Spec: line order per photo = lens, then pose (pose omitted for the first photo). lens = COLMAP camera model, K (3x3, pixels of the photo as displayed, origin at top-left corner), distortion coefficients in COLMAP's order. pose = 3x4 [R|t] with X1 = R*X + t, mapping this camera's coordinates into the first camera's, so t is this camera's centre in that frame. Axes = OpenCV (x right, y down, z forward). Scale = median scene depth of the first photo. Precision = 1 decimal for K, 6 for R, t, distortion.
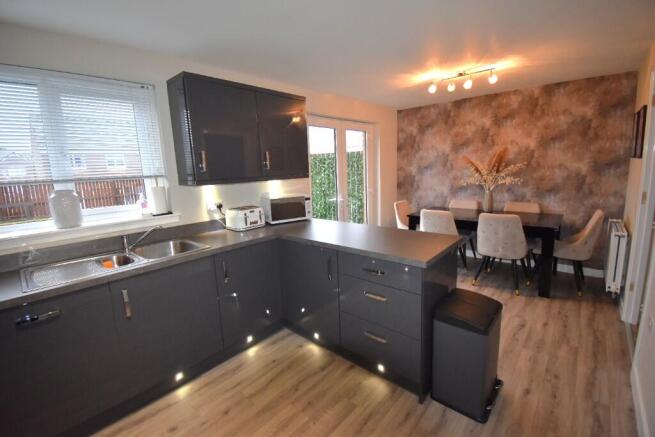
lens RADIAL K [[291.3, 0, 324.7], [0, 291.3, 216.2], [0, 0, 1]] dist [0.000159, -0.014954]
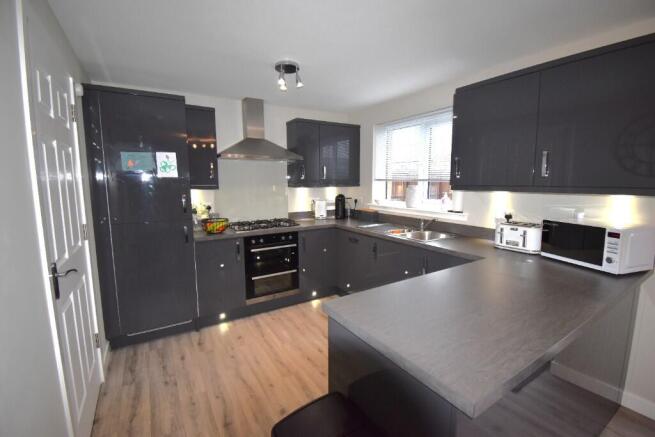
lens RADIAL K [[291.3, 0, 324.7], [0, 291.3, 216.2], [0, 0, 1]] dist [0.000159, -0.014954]
pose [[-0.287229, 0.156733, -0.944952, 1.255660], [-0.142561, 0.968540, 0.203979, -0.270519], [0.947194, 0.193301, -0.255849, 1.381554]]
